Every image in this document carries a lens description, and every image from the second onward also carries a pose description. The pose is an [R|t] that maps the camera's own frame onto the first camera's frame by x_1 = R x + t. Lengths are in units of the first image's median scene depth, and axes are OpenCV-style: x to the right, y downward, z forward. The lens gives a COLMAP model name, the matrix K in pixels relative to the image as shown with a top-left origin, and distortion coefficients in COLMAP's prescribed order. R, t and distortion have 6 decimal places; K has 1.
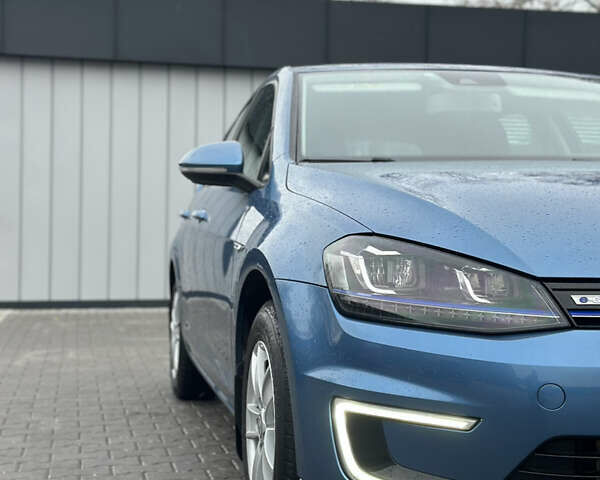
lens RADIAL K [[1055.8, 0, 300.1], [0, 1055.8, 241.2], [0, 0, 1]] dist [0.081282, 0.000000]
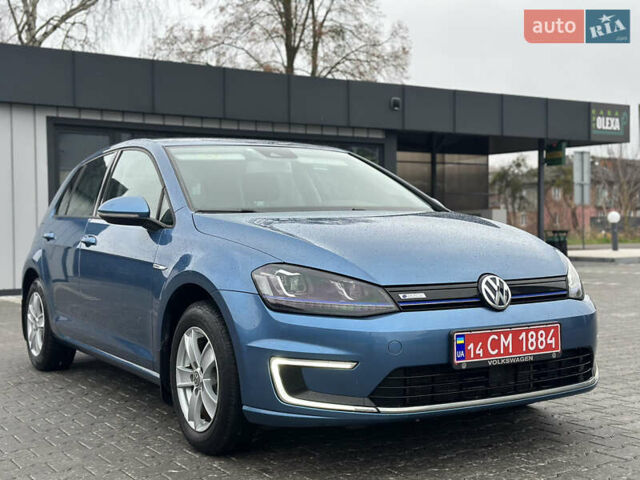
lens RADIAL K [[857.3, 0, 312.1], [0, 857.3, 232.2], [0, 0, 1]] dist [0.119338, 0.000000]
pose [[0.933667, -0.023597, 0.357364, -0.420635], [0.021298, 0.999719, 0.010368, -0.076582], [-0.357508, -0.002069, 0.933908, -0.379388]]
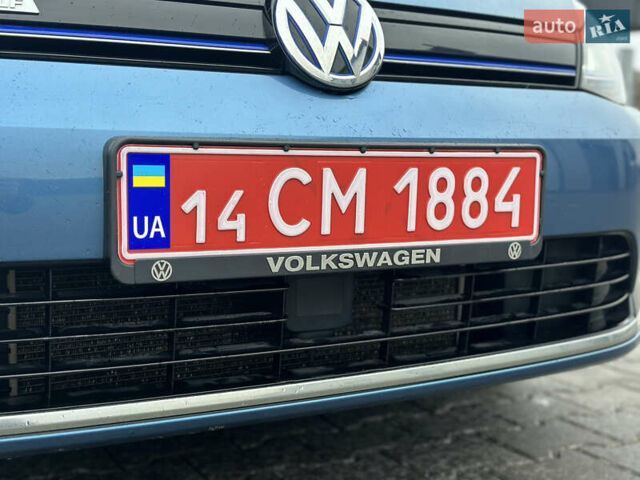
lens RADIAL K [[857.3, 0, 336.2], [0, 857.3, 237.4], [0, 0, 1]] dist [0.119338, 0.000000]
pose [[0.938856, -0.024538, 0.343435, 0.275813], [-0.015421, 0.993460, 0.113139, 0.109063], [-0.343965, -0.111517, 0.932337, 0.502520]]
